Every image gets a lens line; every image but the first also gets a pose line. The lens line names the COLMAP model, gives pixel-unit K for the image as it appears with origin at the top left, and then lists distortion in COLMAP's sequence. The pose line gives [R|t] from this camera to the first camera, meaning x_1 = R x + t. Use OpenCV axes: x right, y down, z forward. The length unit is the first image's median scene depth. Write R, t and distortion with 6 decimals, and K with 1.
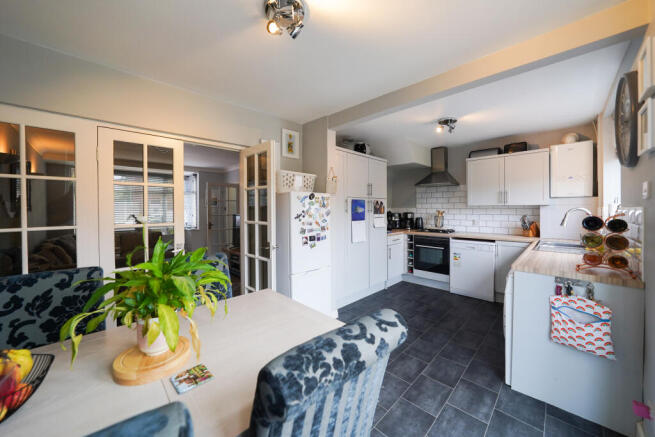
lens RADIAL K [[246.9, 0, 329.6], [0, 246.9, 218.5], [0, 0, 1]] dist [-0.014868, 0.000038]
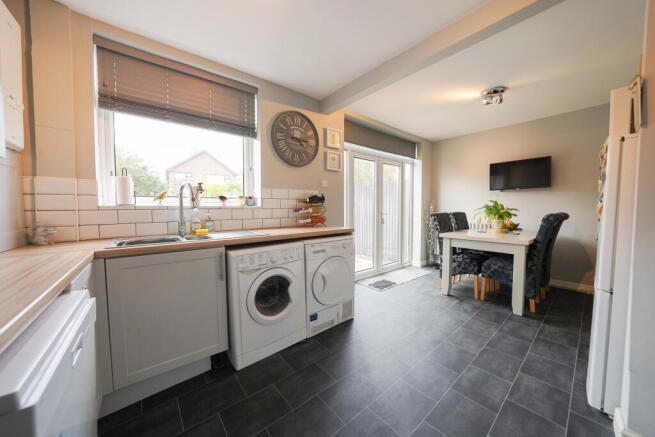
lens RADIAL K [[246.9, 0, 329.6], [0, 246.9, 218.5], [0, 0, 1]] dist [-0.014868, 0.000038]
pose [[-0.997426, 0.005803, 0.071469, 1.017675], [0.010672, 0.997633, 0.067936, 0.077651], [-0.070906, 0.068524, -0.995127, 1.784990]]
